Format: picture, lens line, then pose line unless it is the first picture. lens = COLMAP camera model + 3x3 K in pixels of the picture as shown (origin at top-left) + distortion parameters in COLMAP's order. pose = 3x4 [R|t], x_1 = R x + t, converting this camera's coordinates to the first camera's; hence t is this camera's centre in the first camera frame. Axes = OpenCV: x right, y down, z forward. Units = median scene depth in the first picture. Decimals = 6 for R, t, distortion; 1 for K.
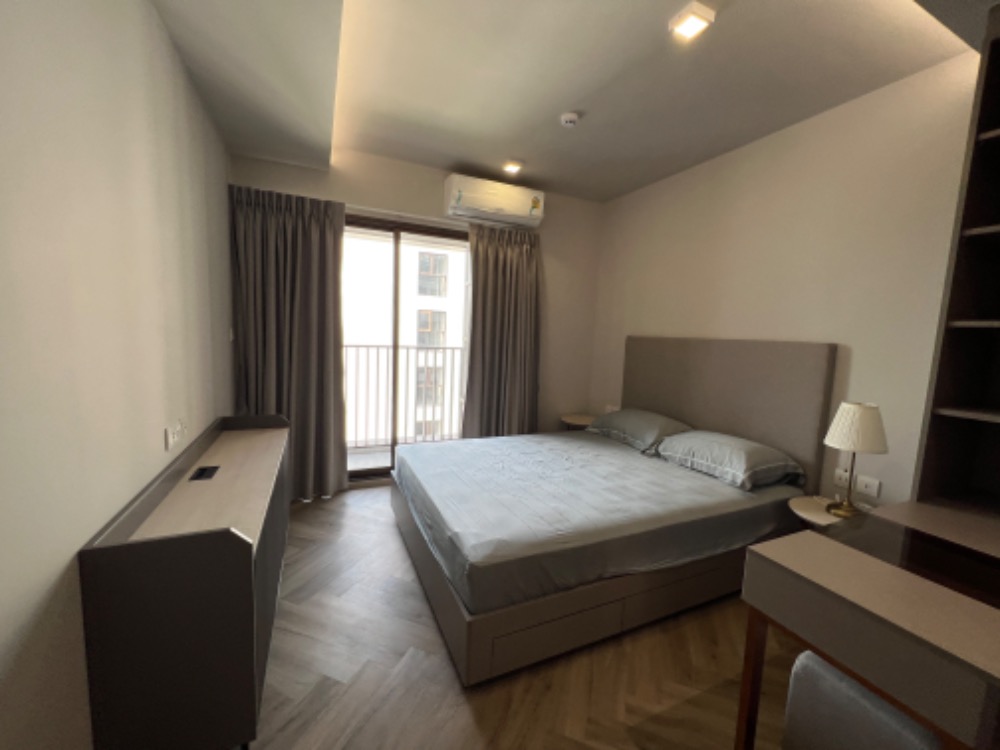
lens RADIAL K [[406.8, 0, 500.0], [0, 406.8, 375.0], [0, 0, 1]] dist [-0.001992, -0.000222]
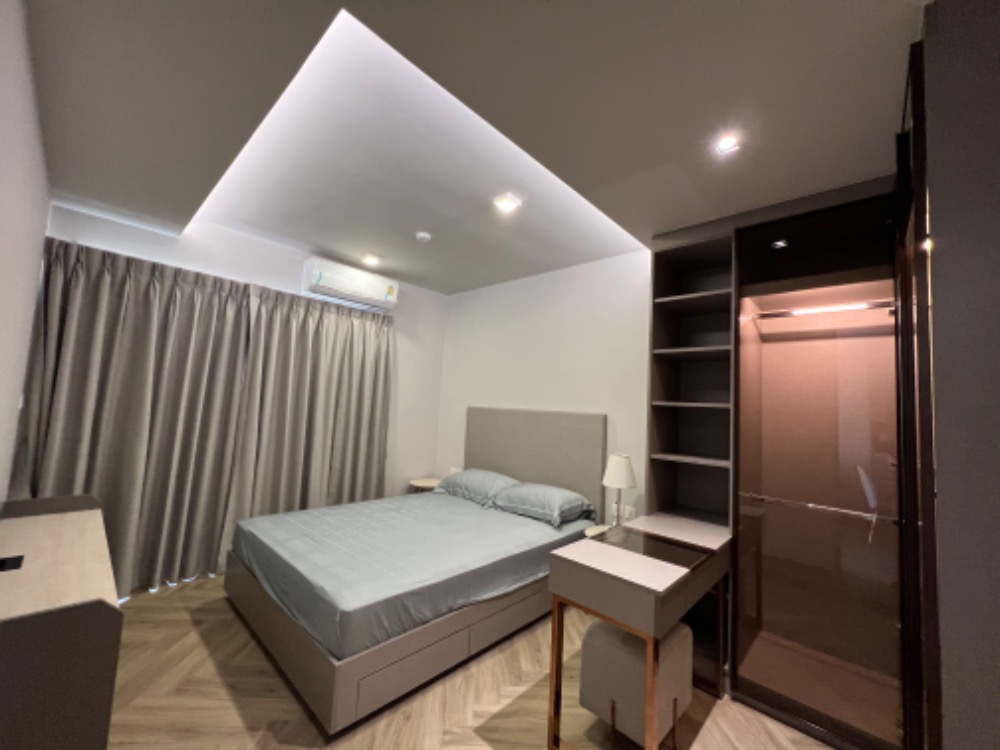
lens RADIAL K [[406.8, 0, 500.0], [0, 406.8, 375.0], [0, 0, 1]] dist [-0.001992, -0.000222]
pose [[0.926476, 0.036164, 0.374613, -0.084491], [0.025335, 0.987122, -0.157949, 0.006551], [-0.375501, 0.155826, 0.913629, -0.233526]]
